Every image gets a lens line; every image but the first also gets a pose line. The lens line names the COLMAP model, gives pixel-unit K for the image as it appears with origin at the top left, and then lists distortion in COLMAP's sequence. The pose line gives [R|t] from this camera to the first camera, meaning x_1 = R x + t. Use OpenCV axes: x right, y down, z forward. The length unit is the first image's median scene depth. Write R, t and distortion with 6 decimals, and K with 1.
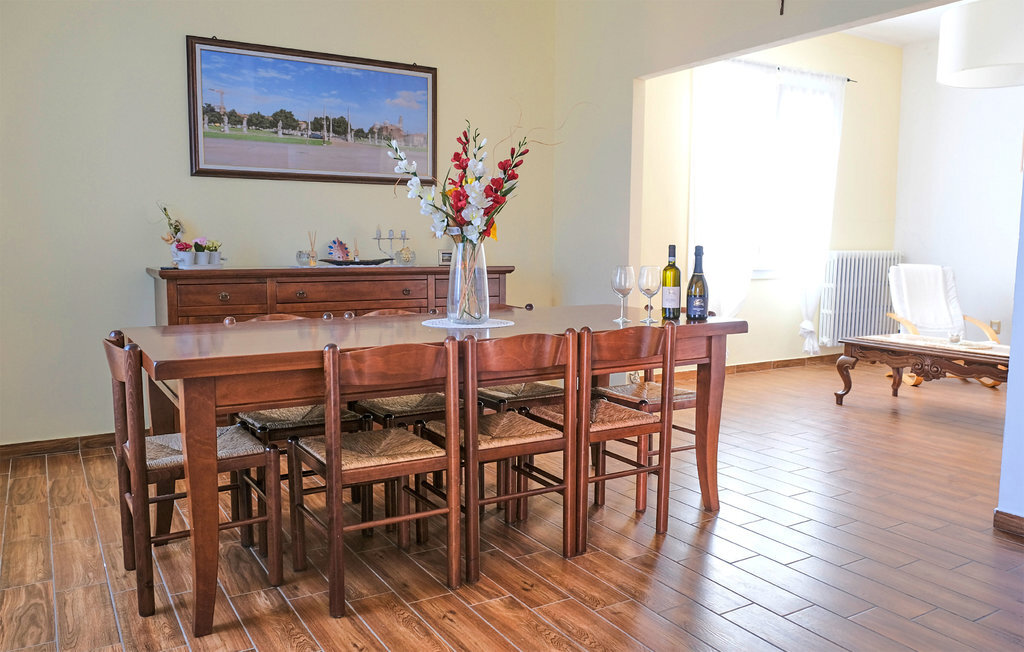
lens RADIAL K [[790.8, 0, 511.9], [0, 790.8, 324.2], [0, 0, 1]] dist [-0.046993, 0.013840]
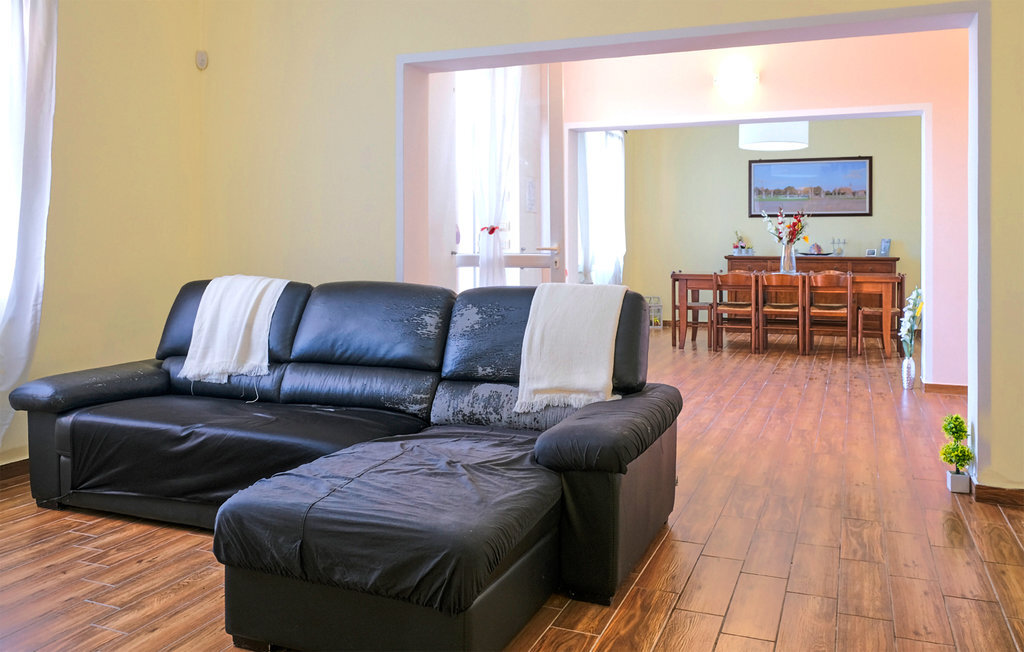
lens RADIAL K [[790.8, 0, 513.5], [0, 790.8, 325.9], [0, 0, 1]] dist [-0.046993, 0.013840]
pose [[0.587332, 0.075364, -0.805830, 1.121046], [-0.076860, 0.996349, 0.037162, 0.106376], [0.805689, 0.040109, 0.590980, -0.981122]]
